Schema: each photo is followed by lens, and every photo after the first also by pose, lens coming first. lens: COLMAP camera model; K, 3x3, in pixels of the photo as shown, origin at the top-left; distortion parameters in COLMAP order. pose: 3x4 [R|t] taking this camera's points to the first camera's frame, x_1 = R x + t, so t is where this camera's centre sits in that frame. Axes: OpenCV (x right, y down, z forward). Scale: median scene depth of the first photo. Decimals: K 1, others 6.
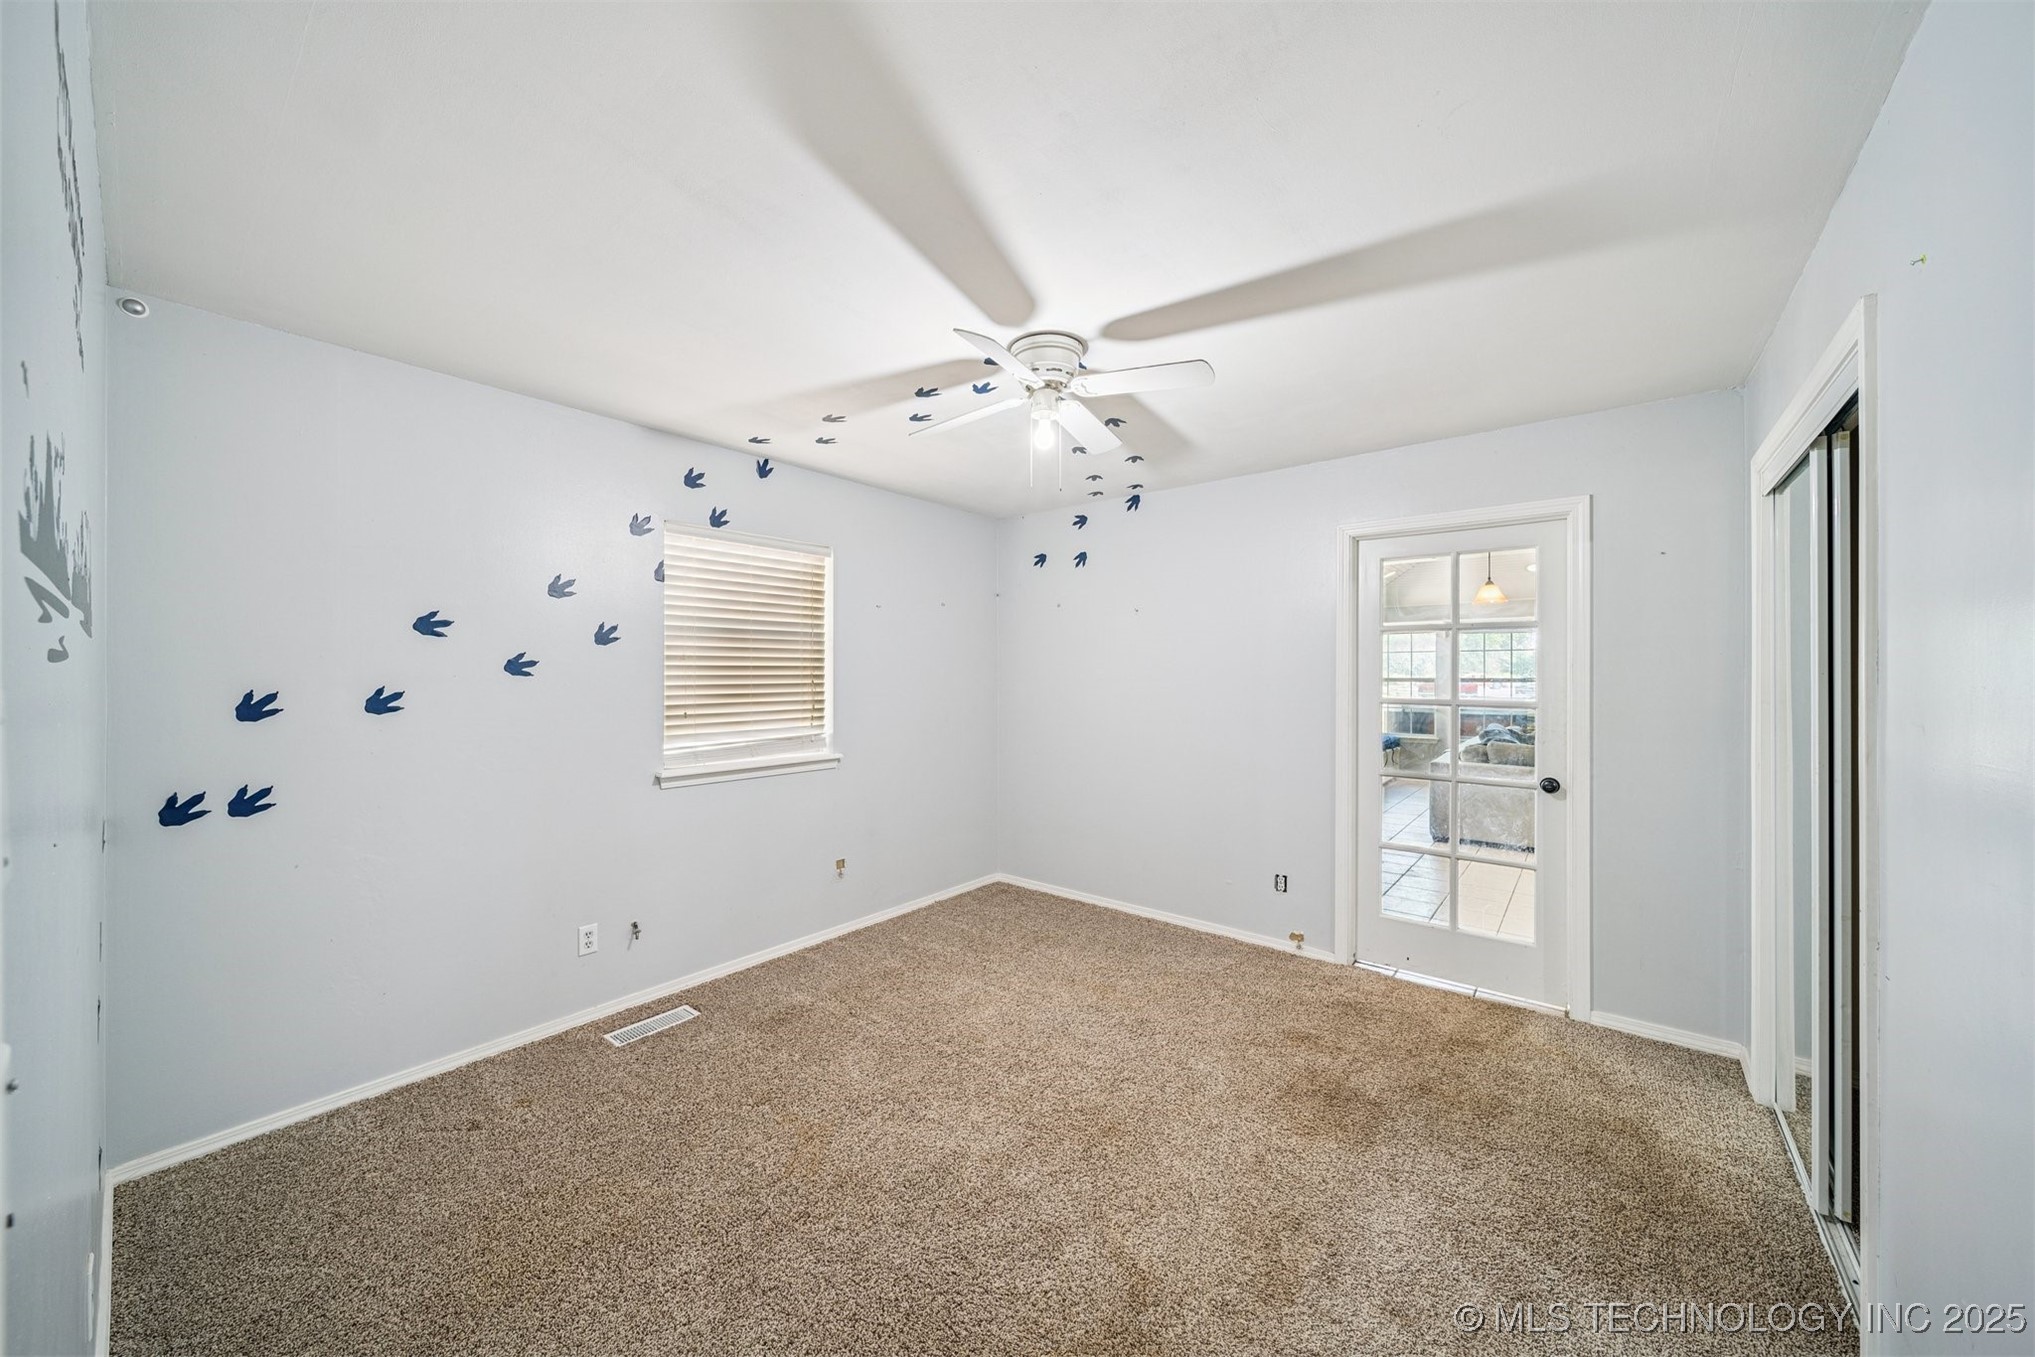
lens RADIAL K [[710.8, 0, 1015.6], [0, 710.8, 669.9], [0, 0, 1]] dist [-0.001352, -0.000145]
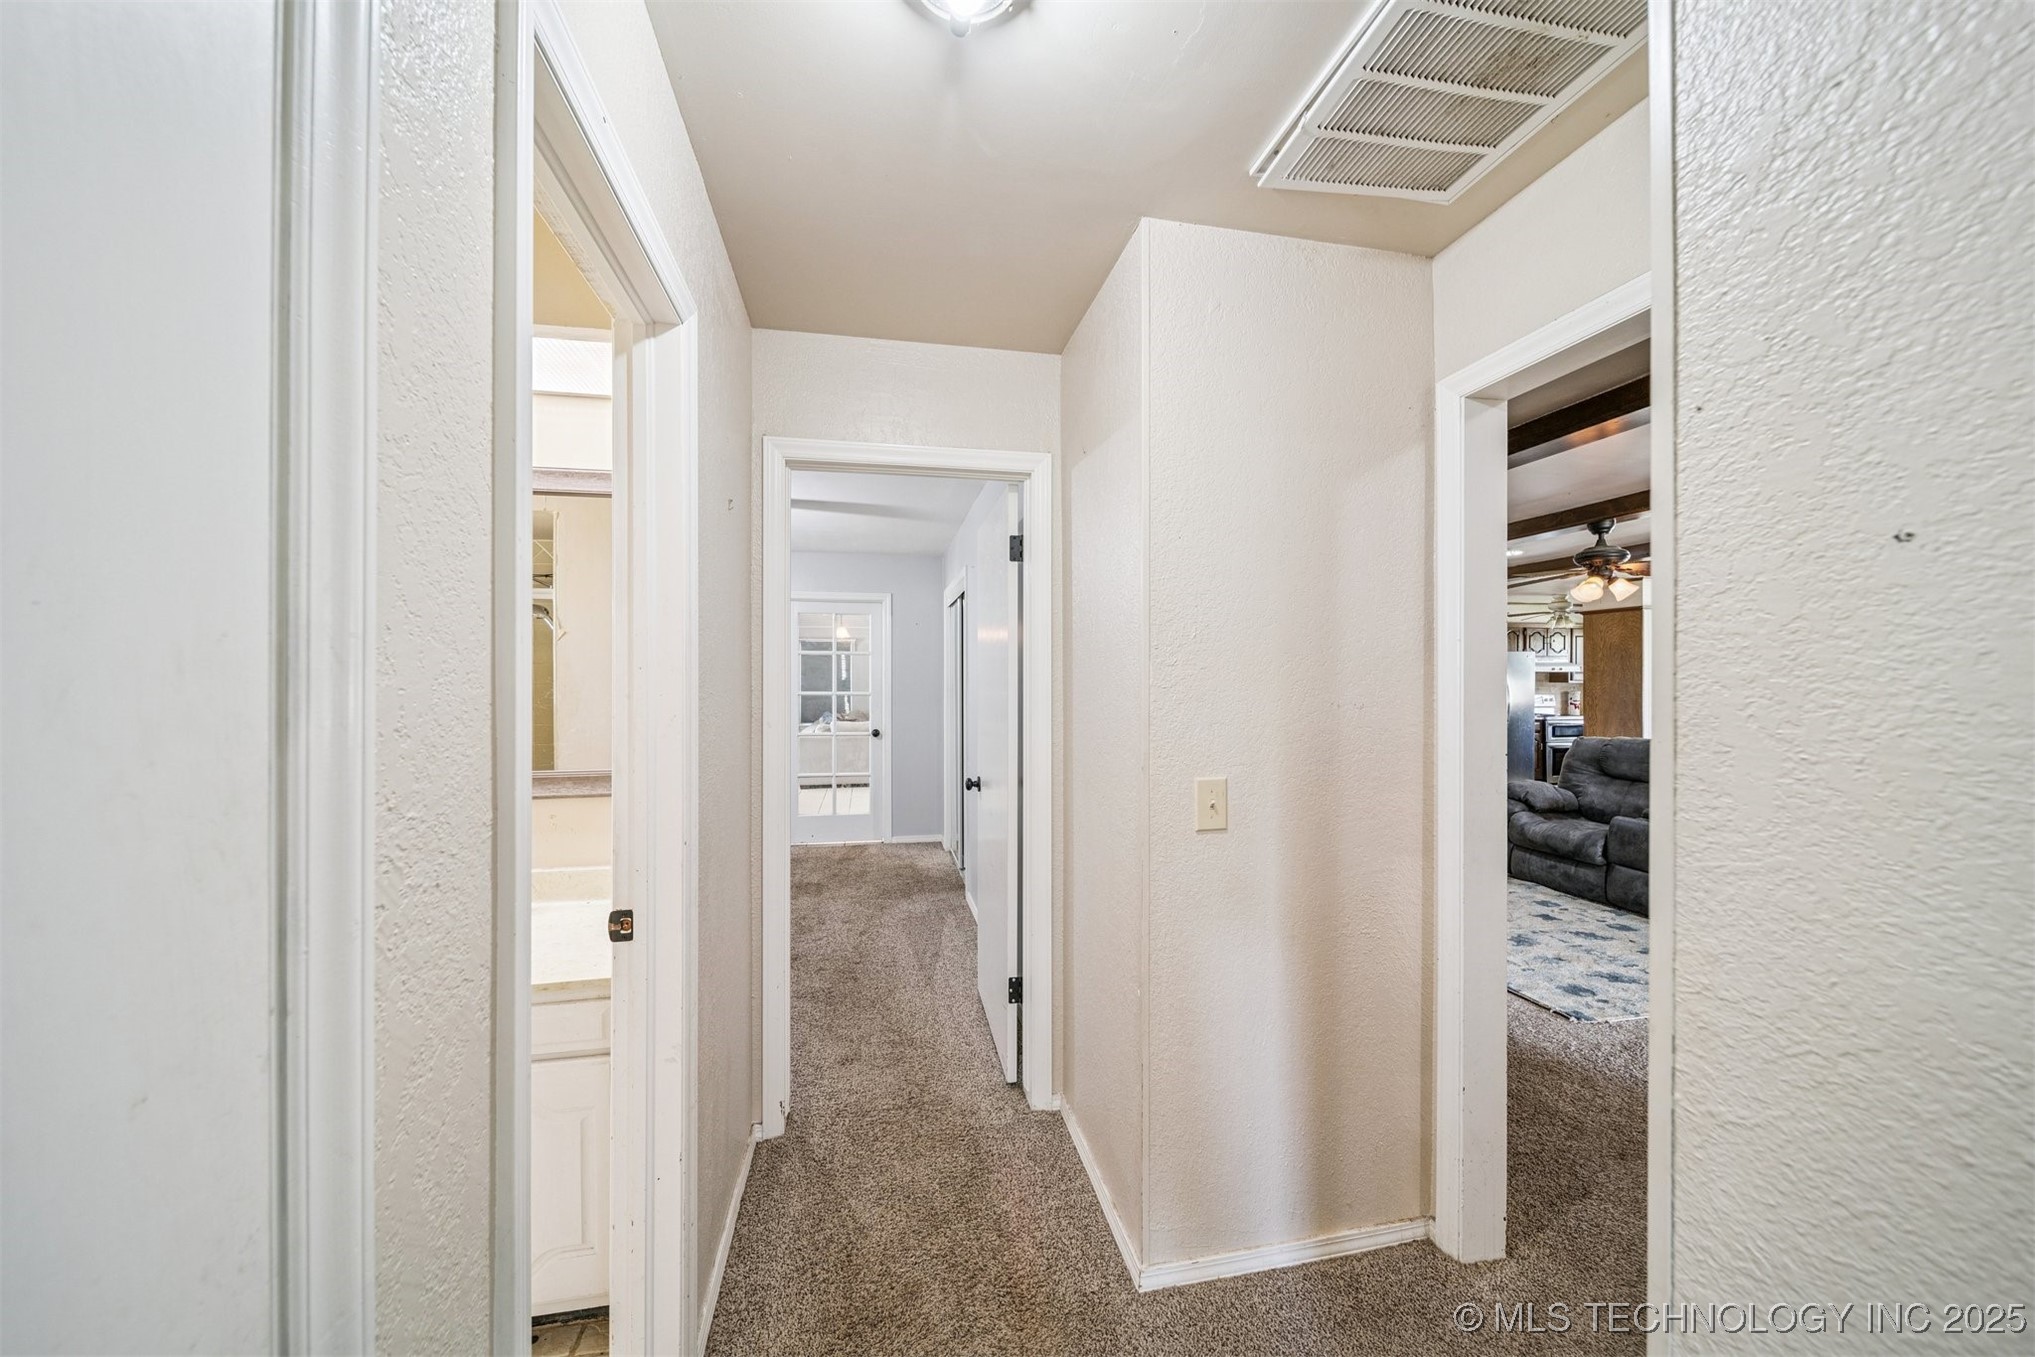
lens RADIAL K [[710.8, 0, 1008.7], [0, 710.8, 677.4], [0, 0, 1]] dist [-0.001352, -0.000145]
pose [[0.636536, -0.004773, 0.771232, -0.648657], [0.000088, 0.999981, 0.006116, -0.012586], [-0.771247, -0.003825, 0.636524, -0.666469]]
